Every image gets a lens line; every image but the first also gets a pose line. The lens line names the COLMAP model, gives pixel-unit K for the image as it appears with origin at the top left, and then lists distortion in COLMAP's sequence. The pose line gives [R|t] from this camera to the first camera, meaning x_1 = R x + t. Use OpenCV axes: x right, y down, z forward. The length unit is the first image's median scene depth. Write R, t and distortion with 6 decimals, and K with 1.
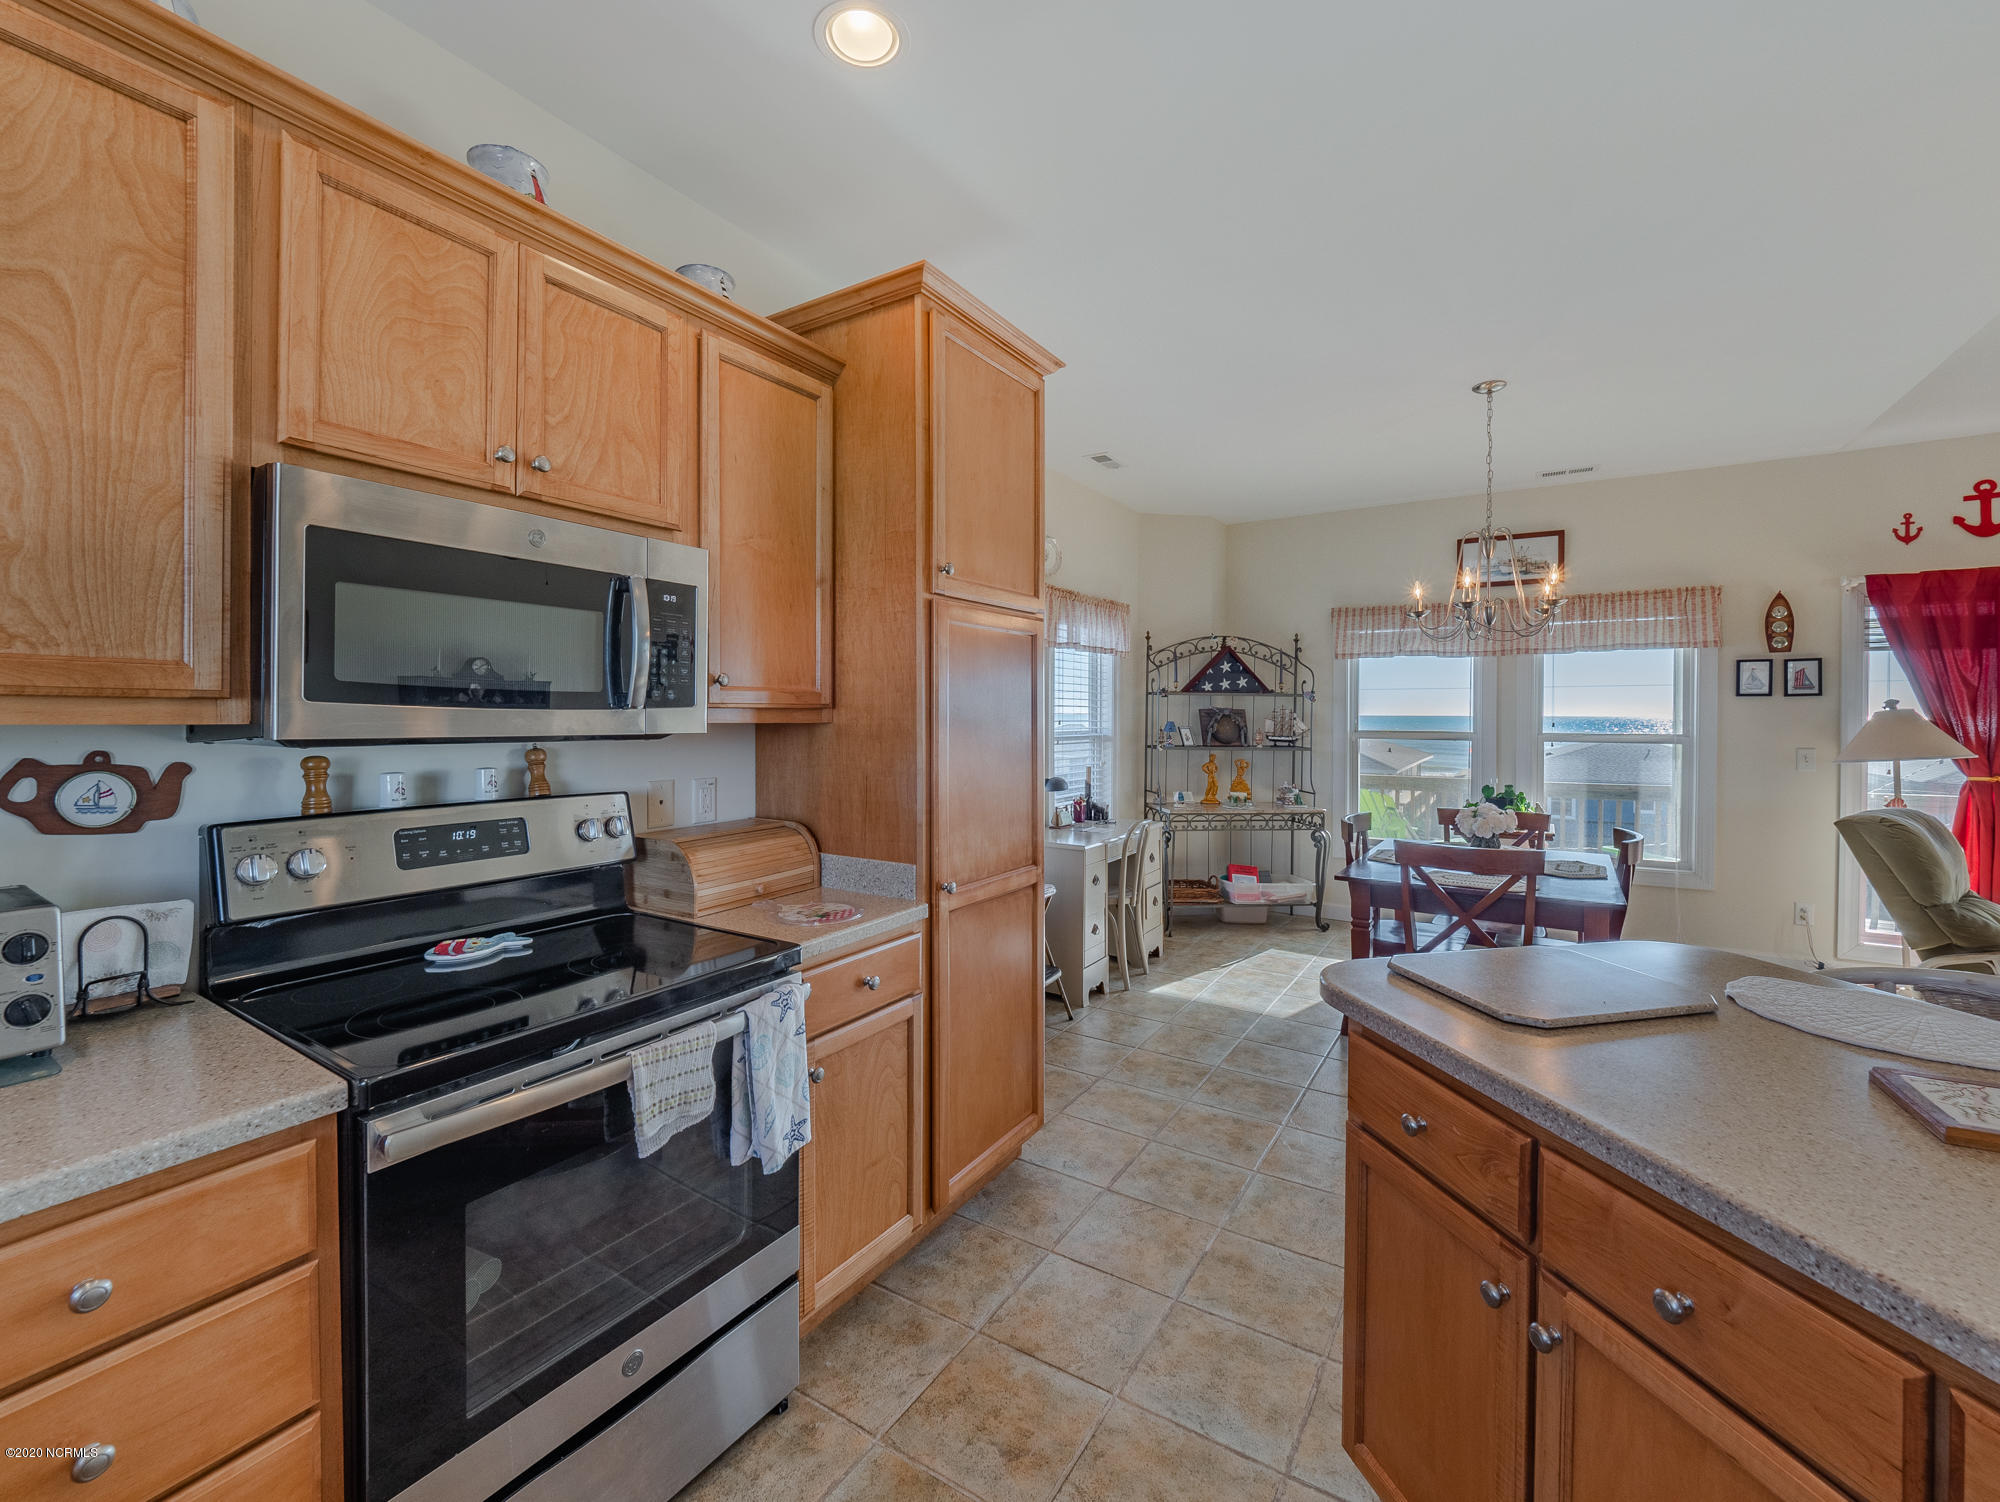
lens RADIAL K [[842.8, 0, 983.5], [0, 842.8, 723.4], [0, 0, 1]] dist [-0.001858, -0.003193]
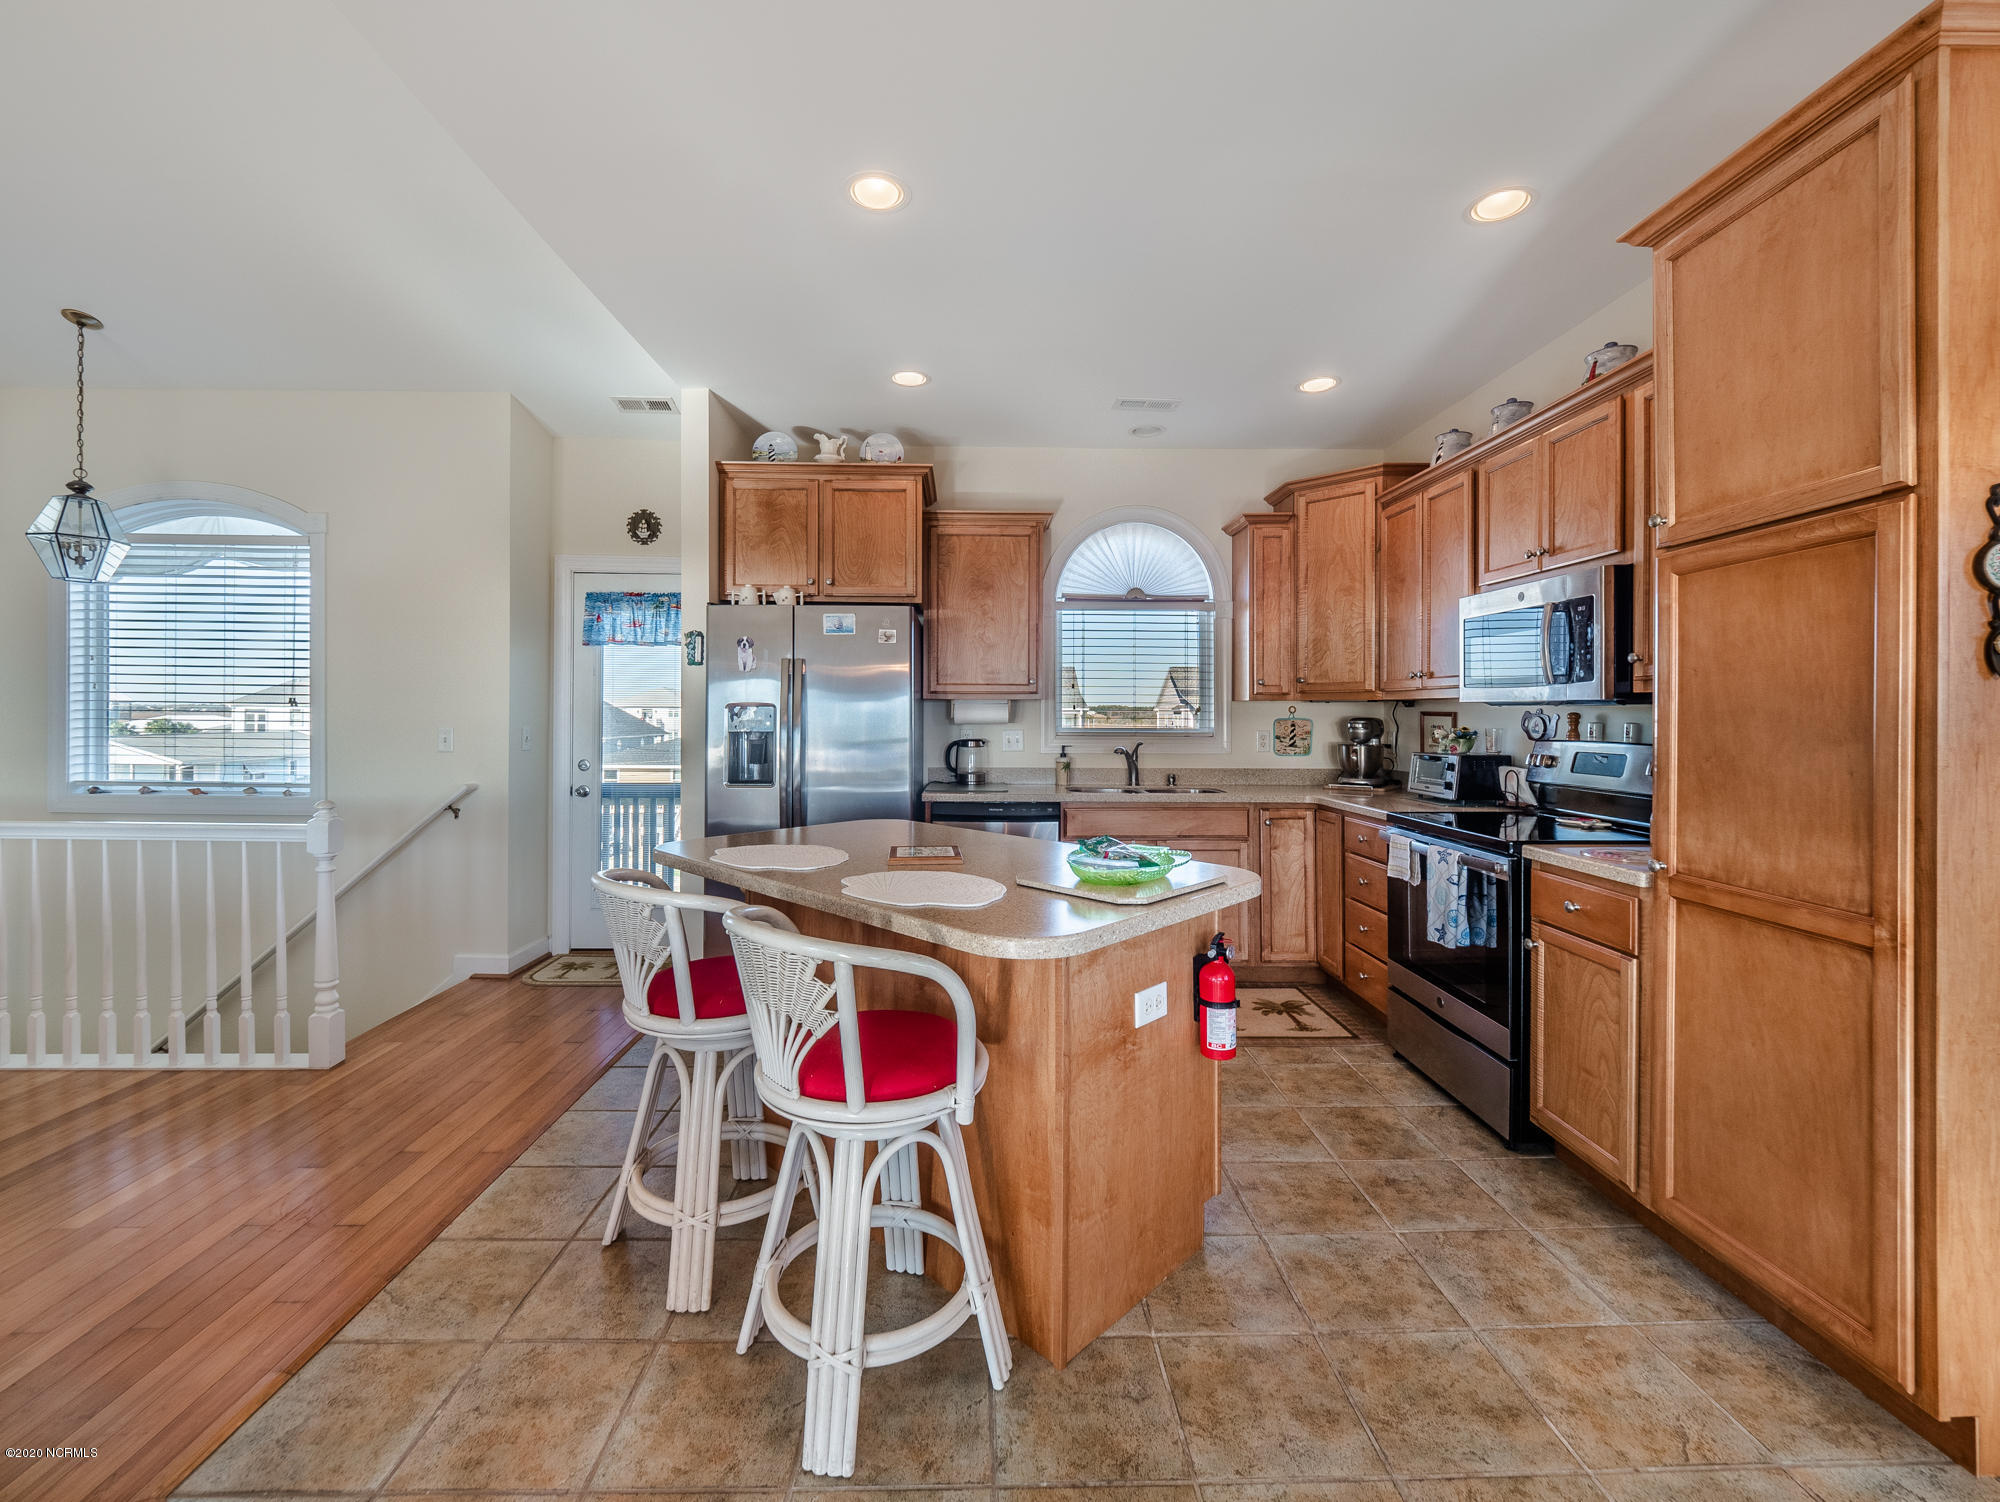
lens RADIAL K [[842.8, 0, 1011.8], [0, 842.8, 710.8], [0, 0, 1]] dist [-0.001858, -0.003193]
pose [[-0.816319, -0.005828, -0.577571, 1.121744], [-0.008843, 0.999958, 0.002409, 0.031211], [0.577533, 0.007074, -0.816337, 1.409549]]
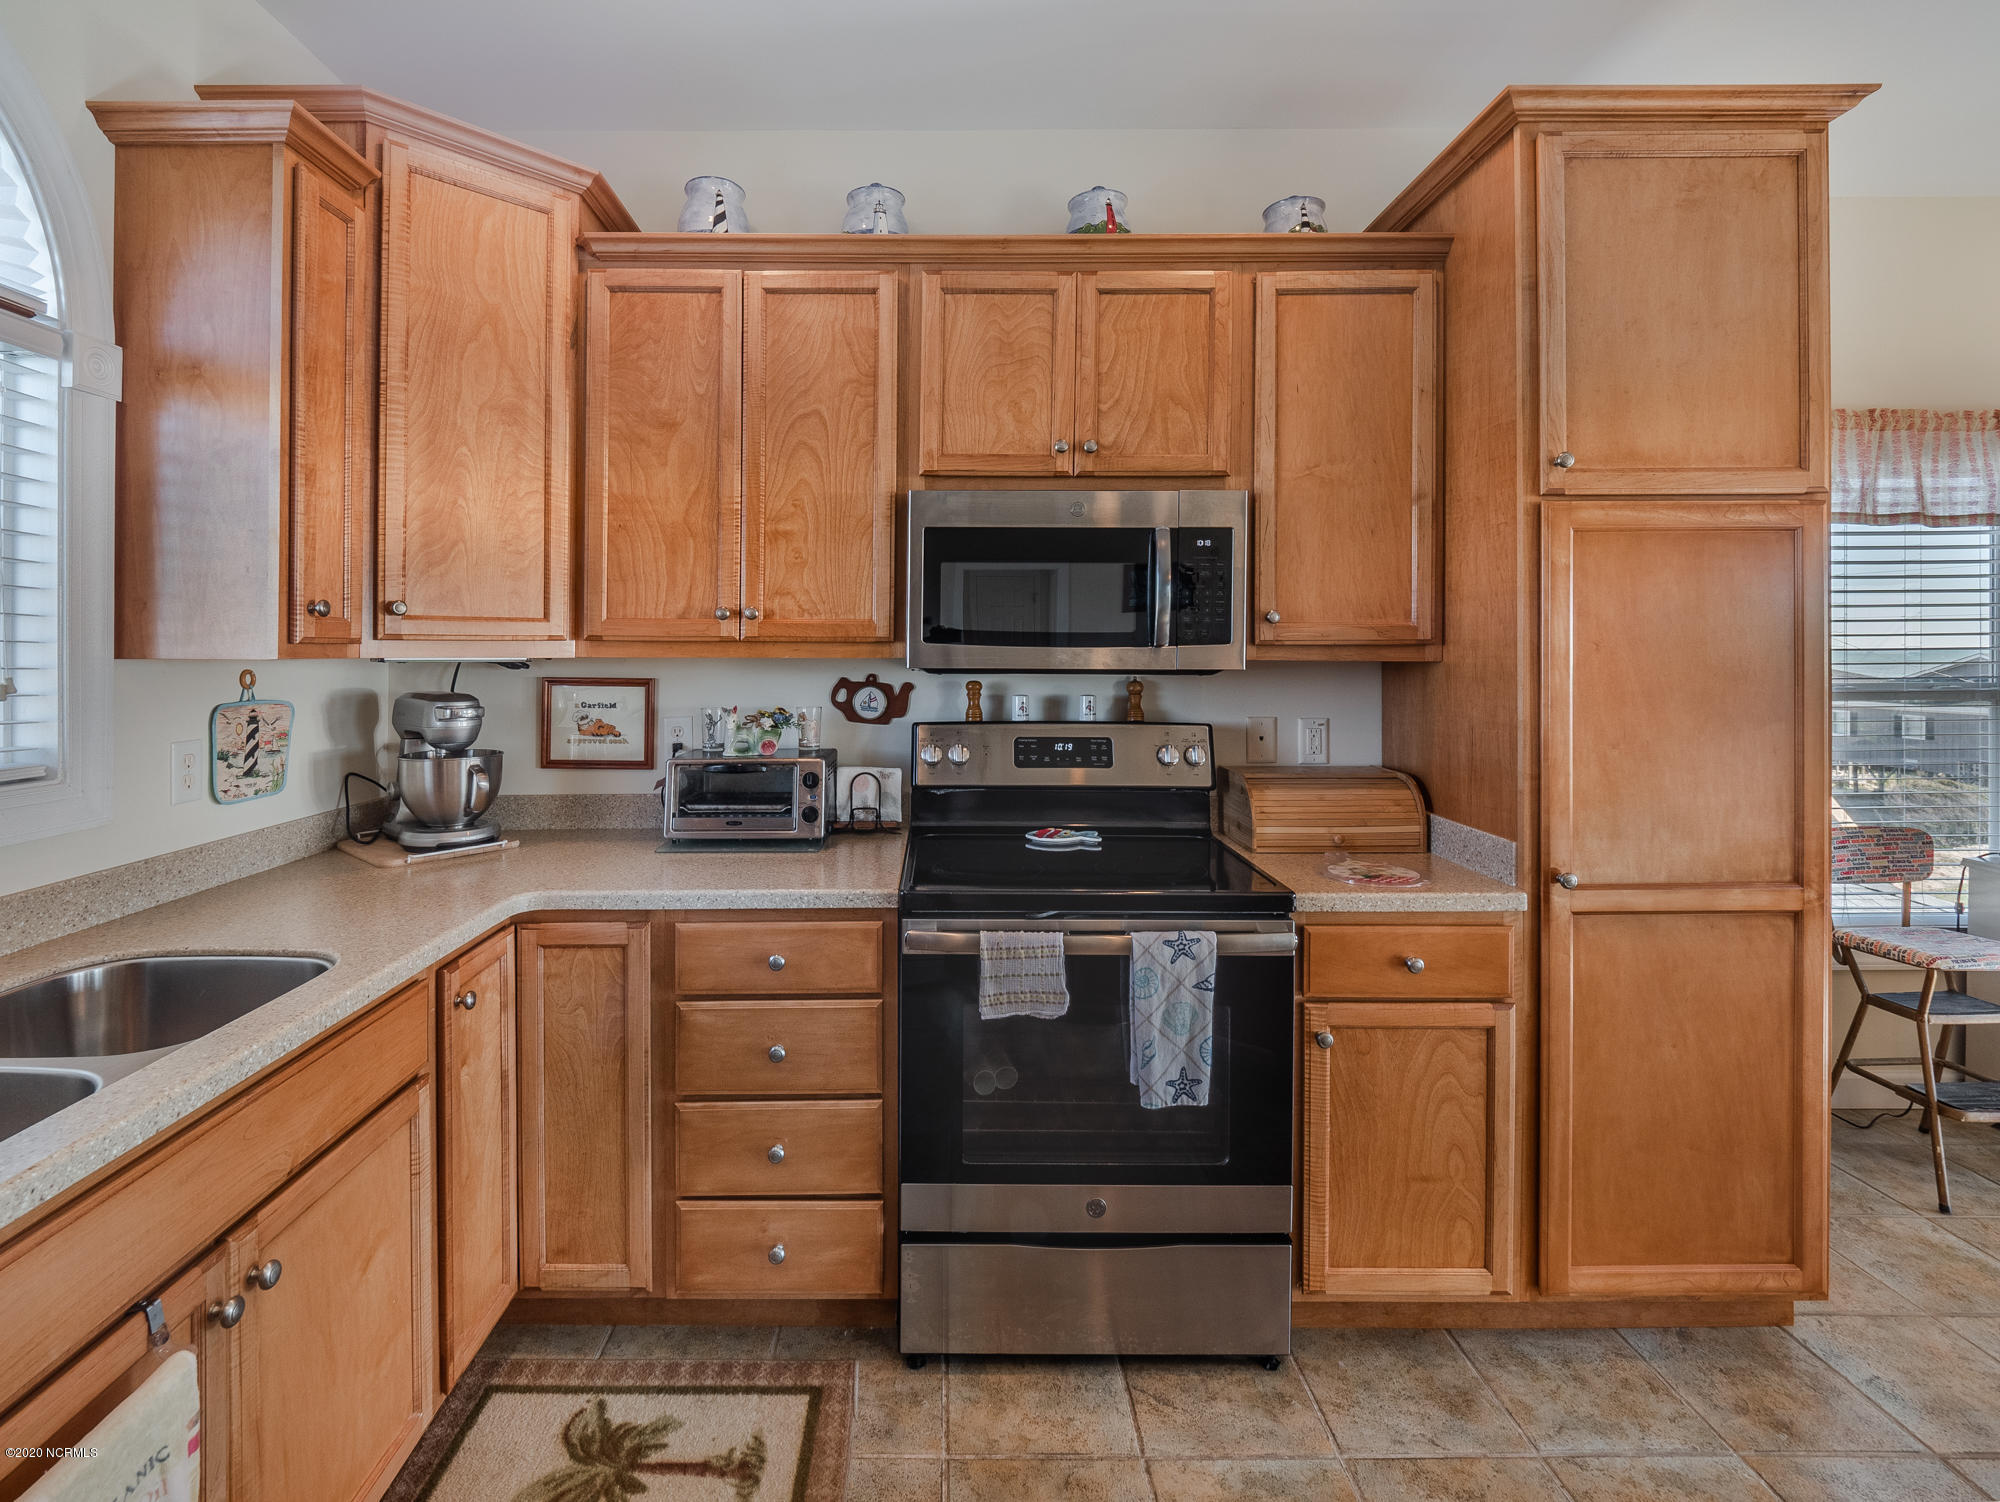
lens RADIAL K [[919.6, 0, 934.8], [0, 919.6, 647.9], [0, 0, 1]] dist [-0.008981, -0.002118]
pose [[0.533548, -0.004284, -0.845759, 0.370562], [-0.007012, 0.999930, -0.009489, -0.001992], [0.845741, 0.010993, 0.533481, 0.080837]]
